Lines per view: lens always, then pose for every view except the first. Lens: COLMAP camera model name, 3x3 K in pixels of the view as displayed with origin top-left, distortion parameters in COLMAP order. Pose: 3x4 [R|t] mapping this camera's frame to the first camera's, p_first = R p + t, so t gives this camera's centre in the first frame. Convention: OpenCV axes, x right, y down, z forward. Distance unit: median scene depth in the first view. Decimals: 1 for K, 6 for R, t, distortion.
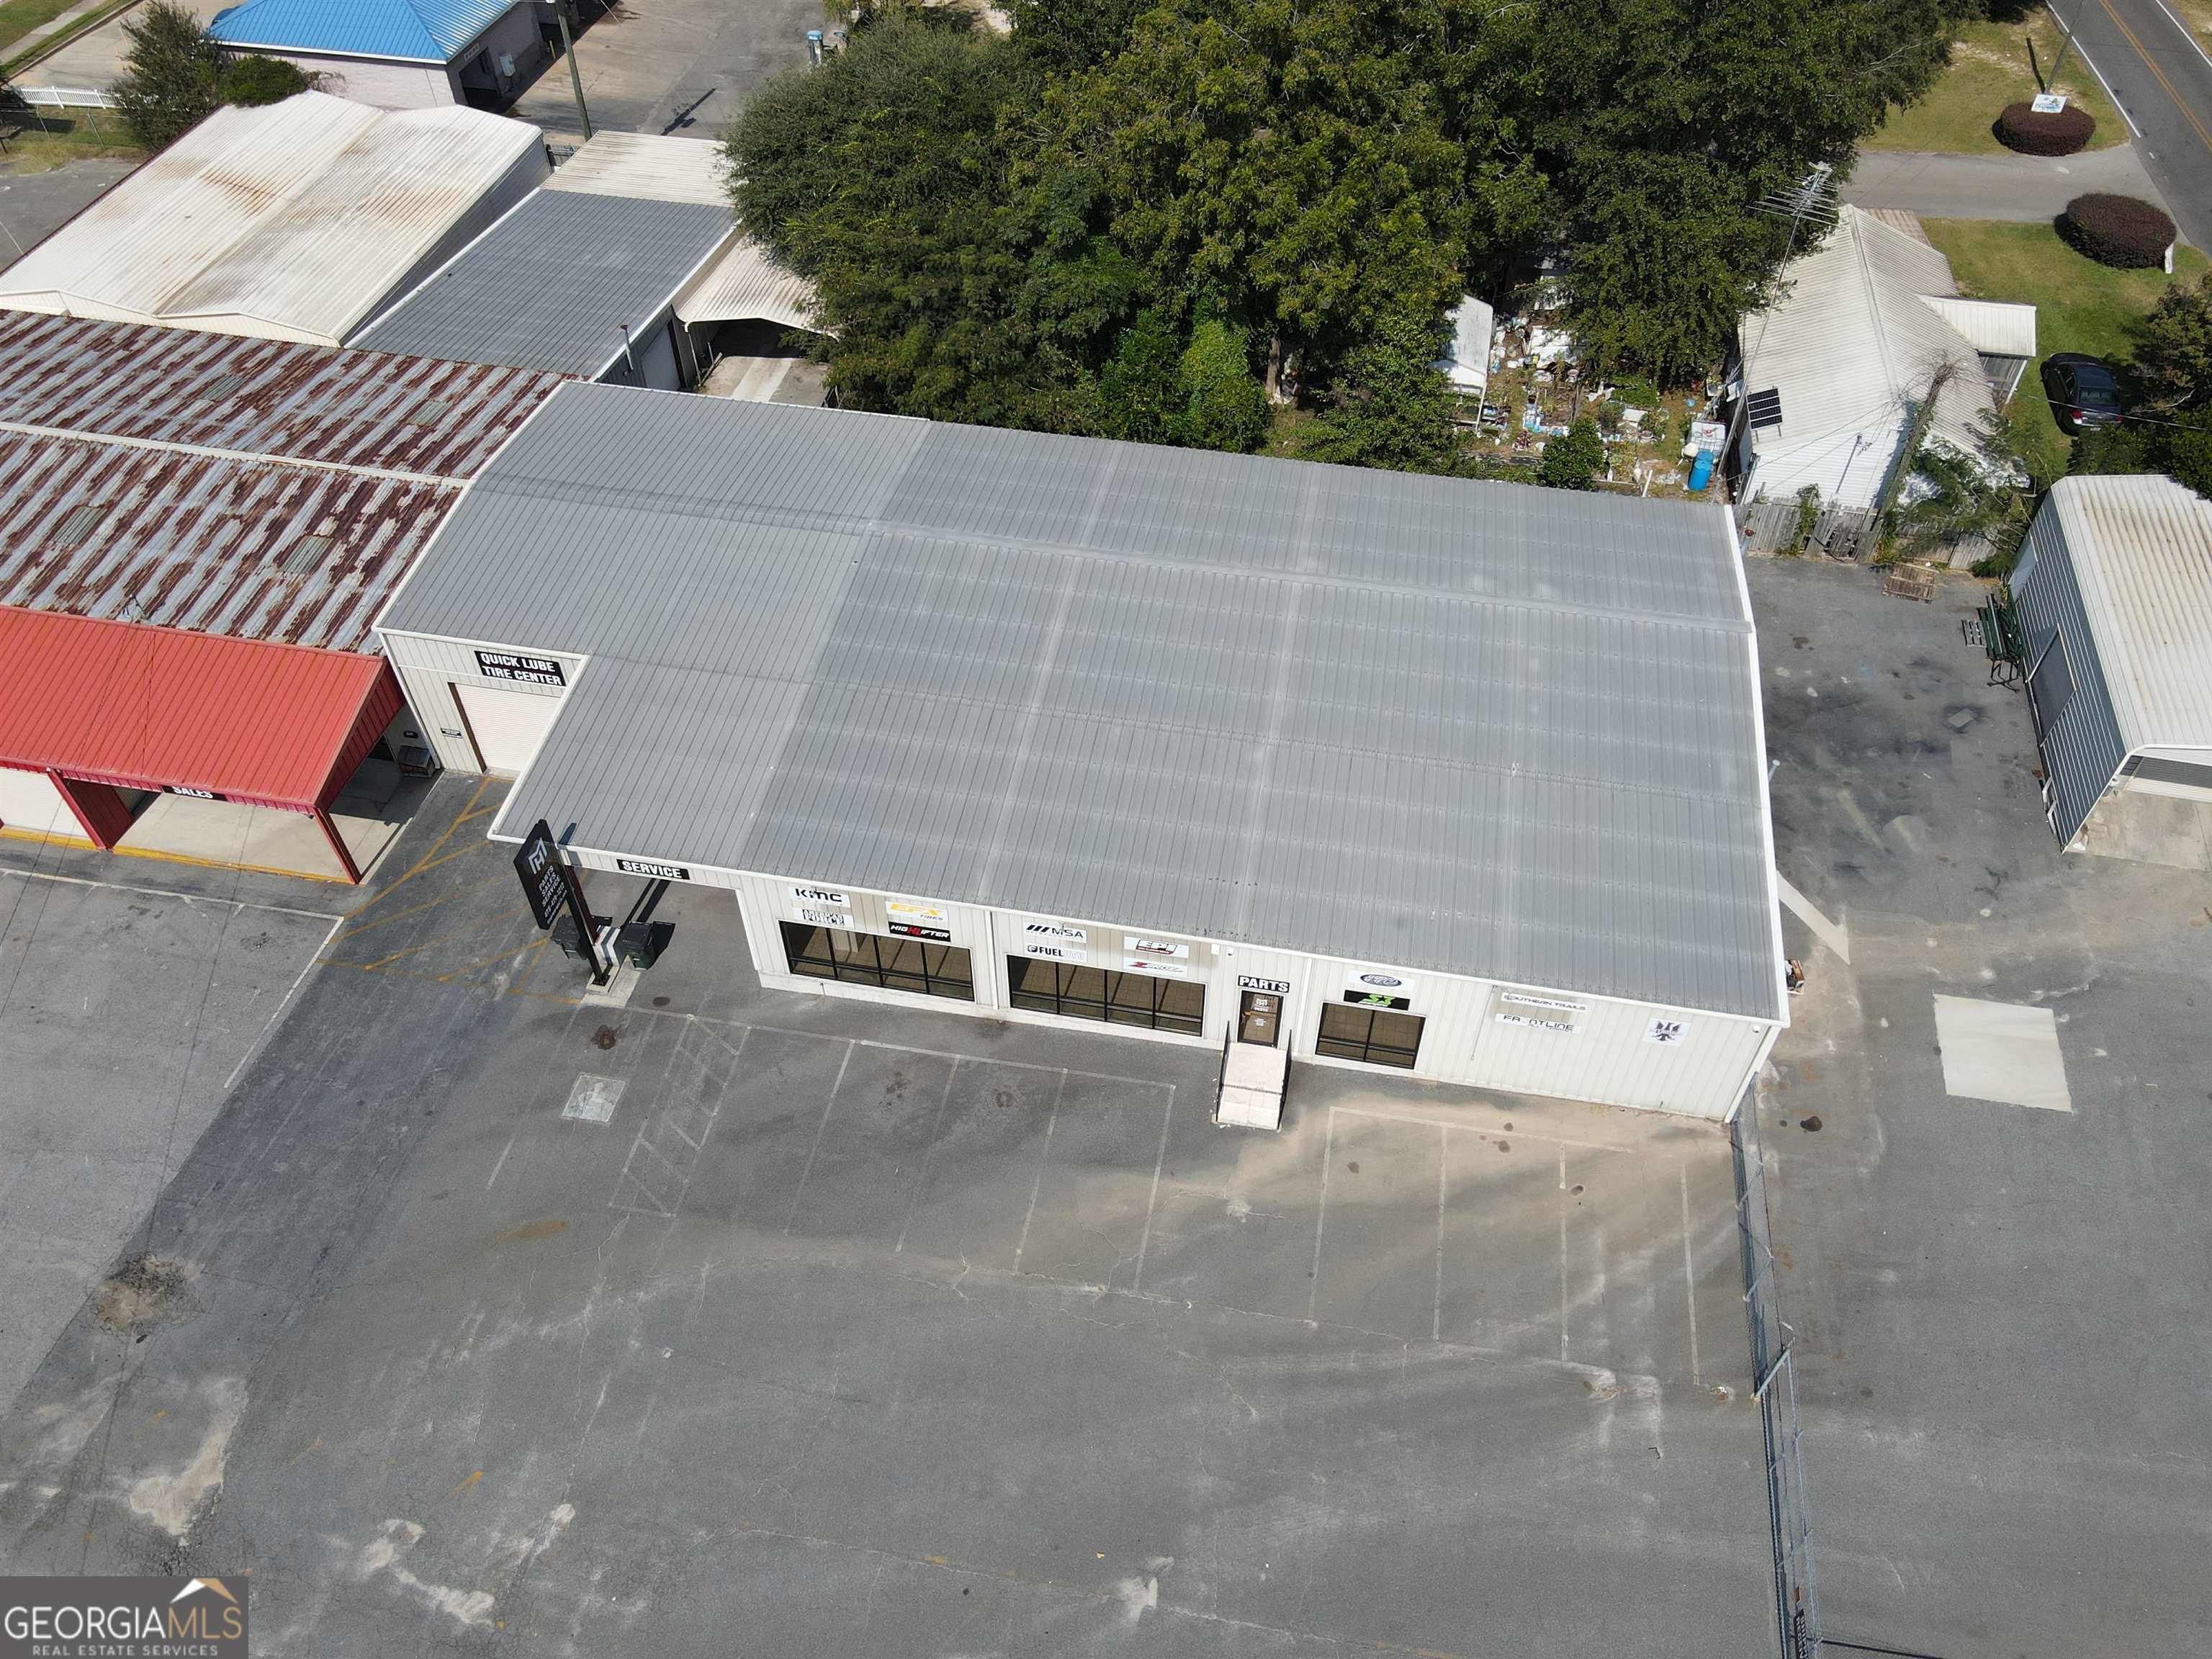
lens RADIAL K [[1582.5, 0, 1106.0], [0, 1582.5, 829.5], [0, 0, 1]] dist [0.011467, -0.033121]
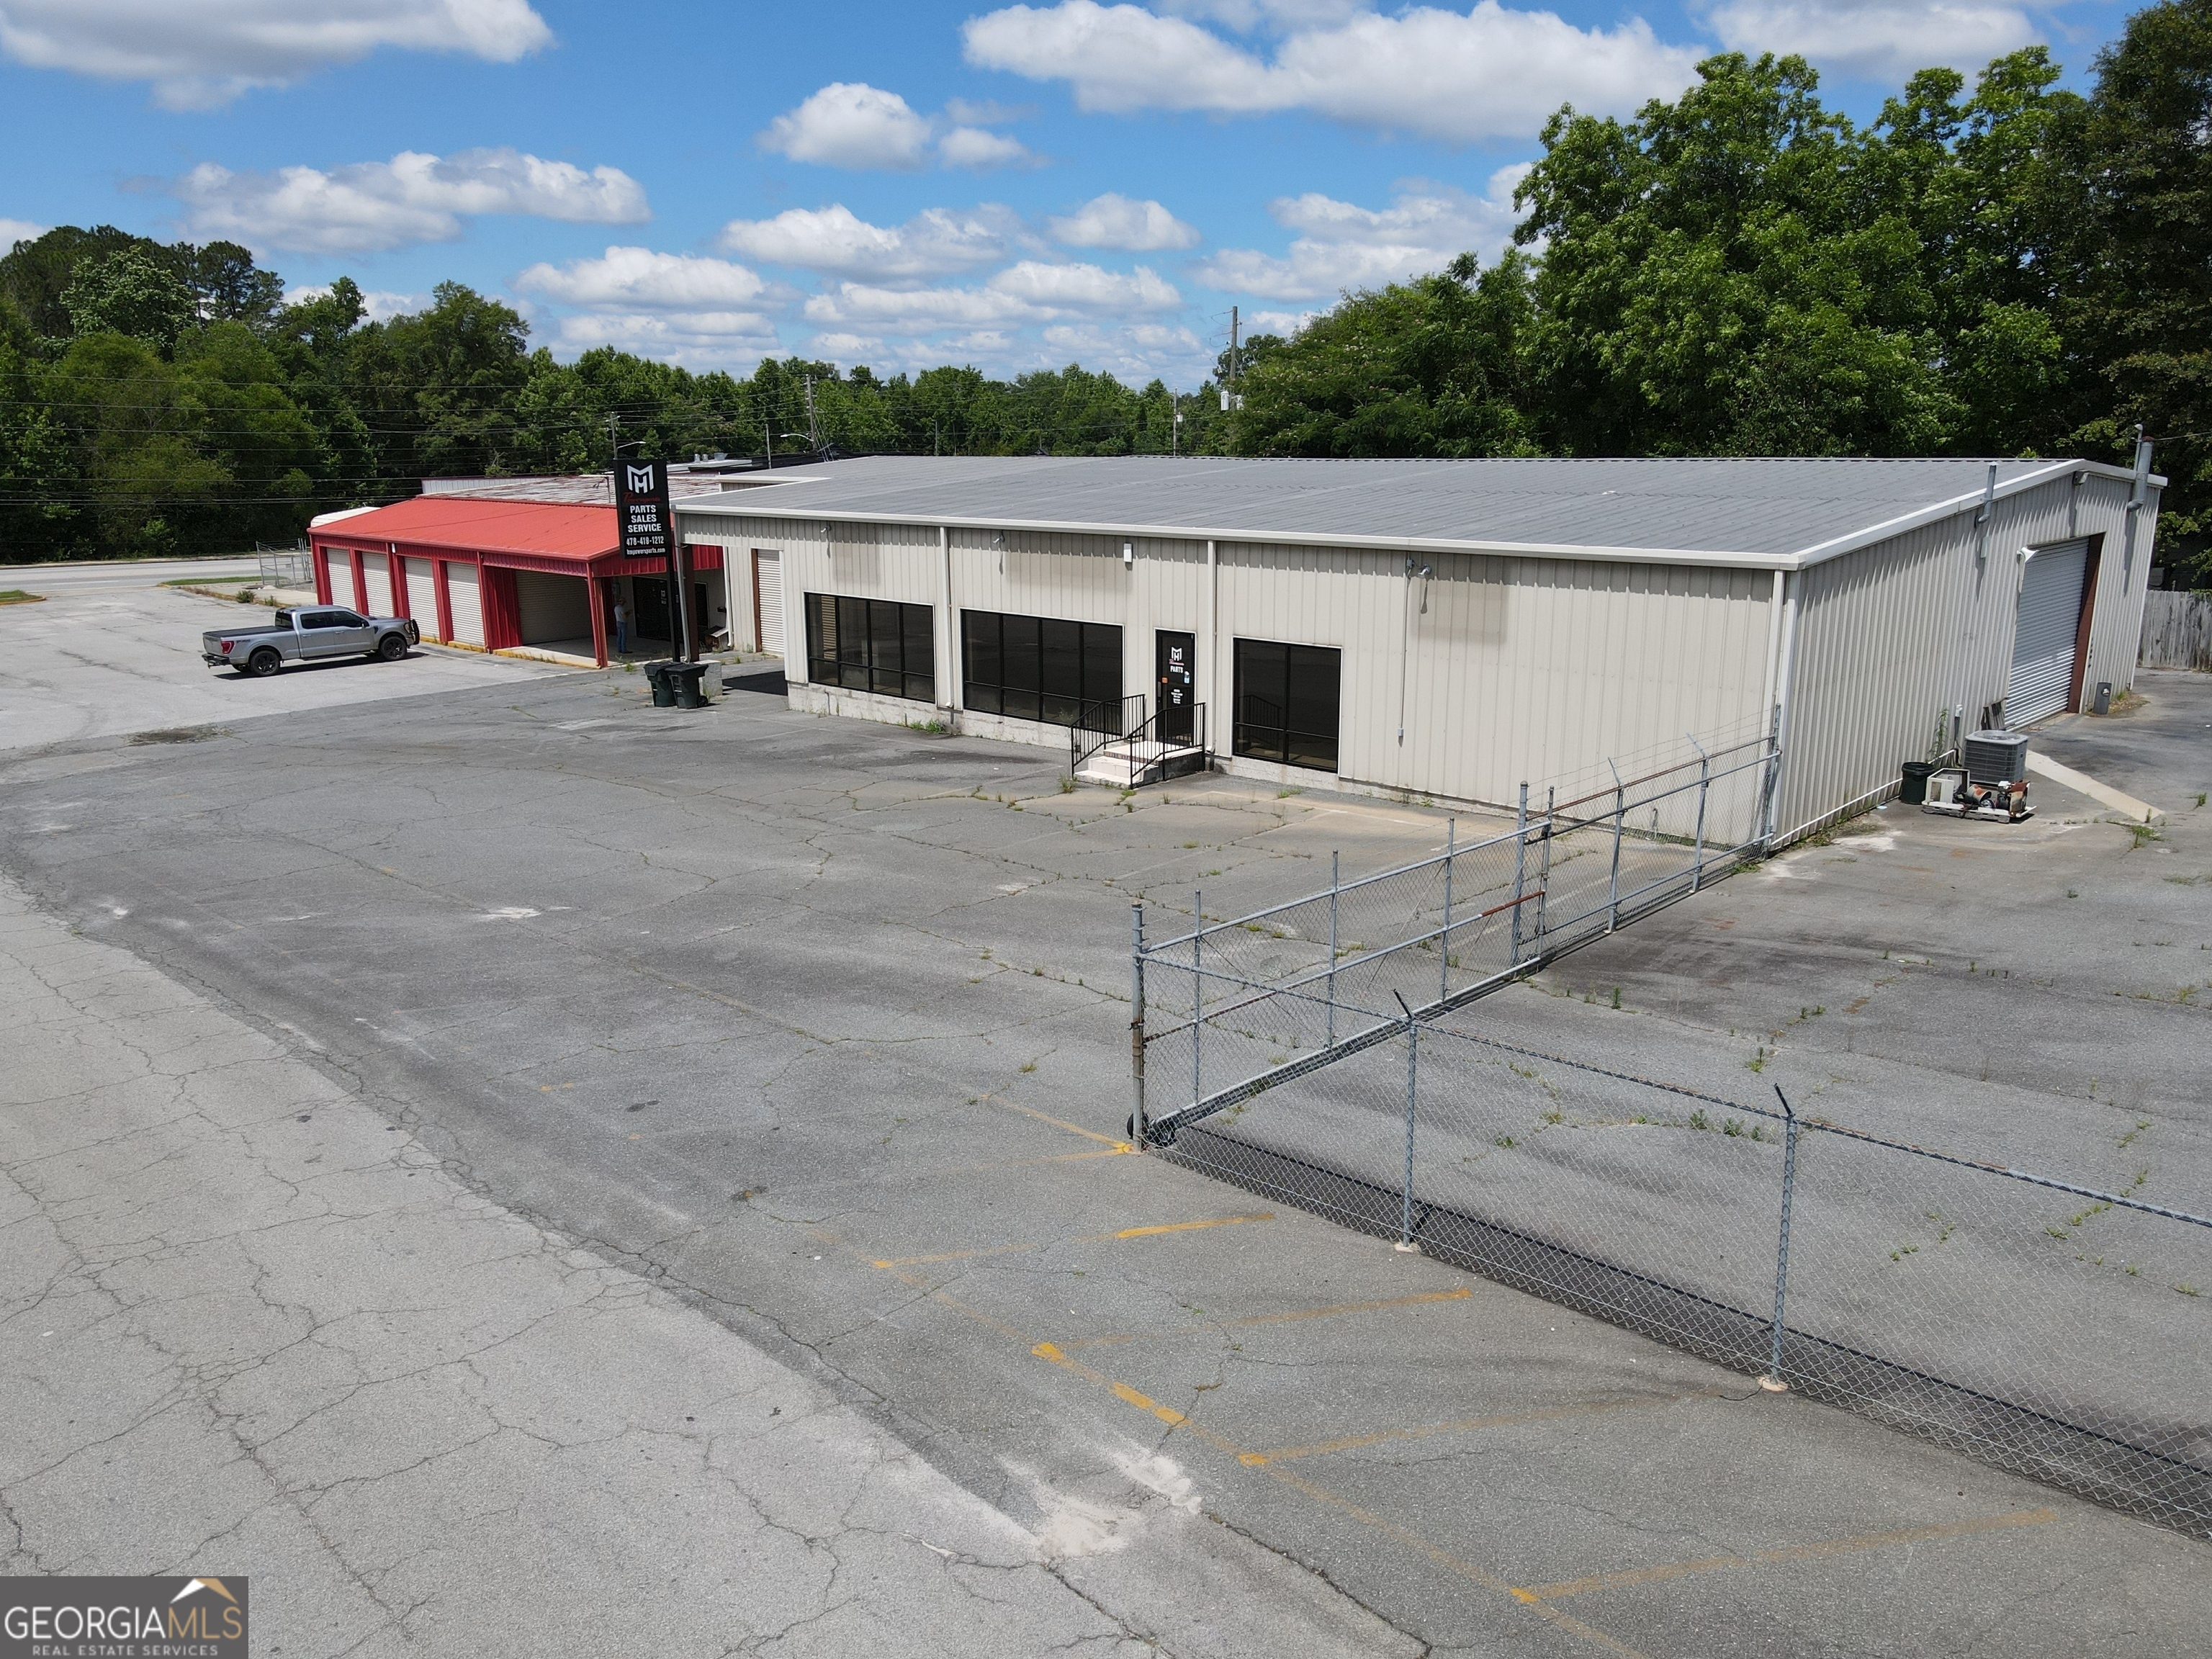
lens RADIAL K [[1582.5, 0, 1106.0], [0, 1582.5, 829.5], [0, 0, 1]] dist [0.011467, -0.033121]
pose [[0.827073, 0.122296, -0.548629, 0.526056], [-0.409506, 0.799696, -0.439080, 0.551307], [0.385038, 0.587818, 0.711488, 0.480312]]
